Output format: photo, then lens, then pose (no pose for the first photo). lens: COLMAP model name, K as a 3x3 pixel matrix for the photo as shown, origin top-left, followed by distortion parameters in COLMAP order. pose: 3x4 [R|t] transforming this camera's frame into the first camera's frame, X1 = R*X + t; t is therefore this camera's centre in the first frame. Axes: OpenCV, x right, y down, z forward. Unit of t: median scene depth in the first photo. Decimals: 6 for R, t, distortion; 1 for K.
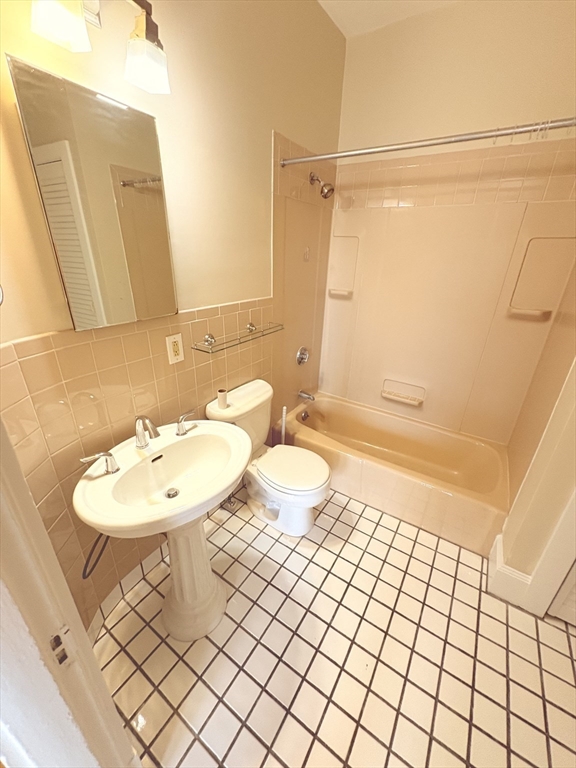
lens RADIAL K [[305.2, 0, 288.0], [0, 305.2, 384.0], [0, 0, 1]] dist [0.000028, 0.000320]
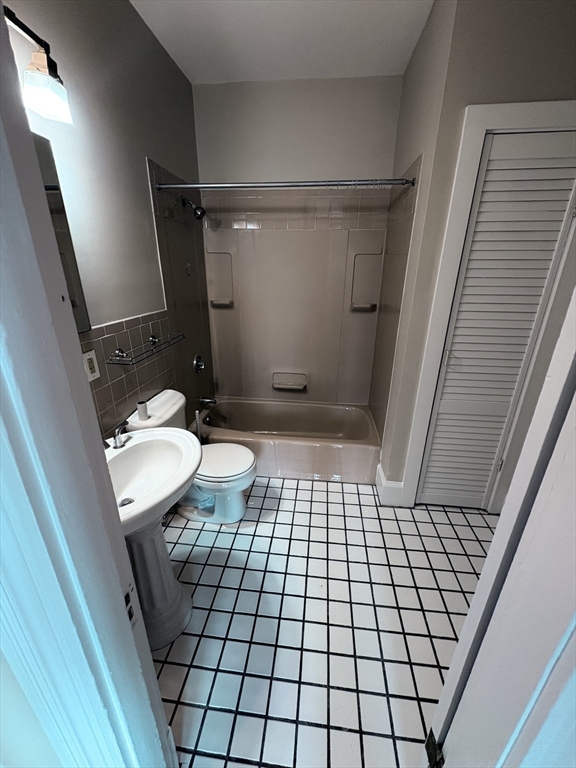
lens RADIAL K [[305.2, 0, 288.0], [0, 305.2, 384.0], [0, 0, 1]] dist [0.000028, 0.000320]
pose [[0.893841, -0.175839, 0.412467, -0.177484], [0.192266, 0.981341, 0.001706, 0.050562], [-0.405070, 0.077779, 0.910971, -0.120558]]
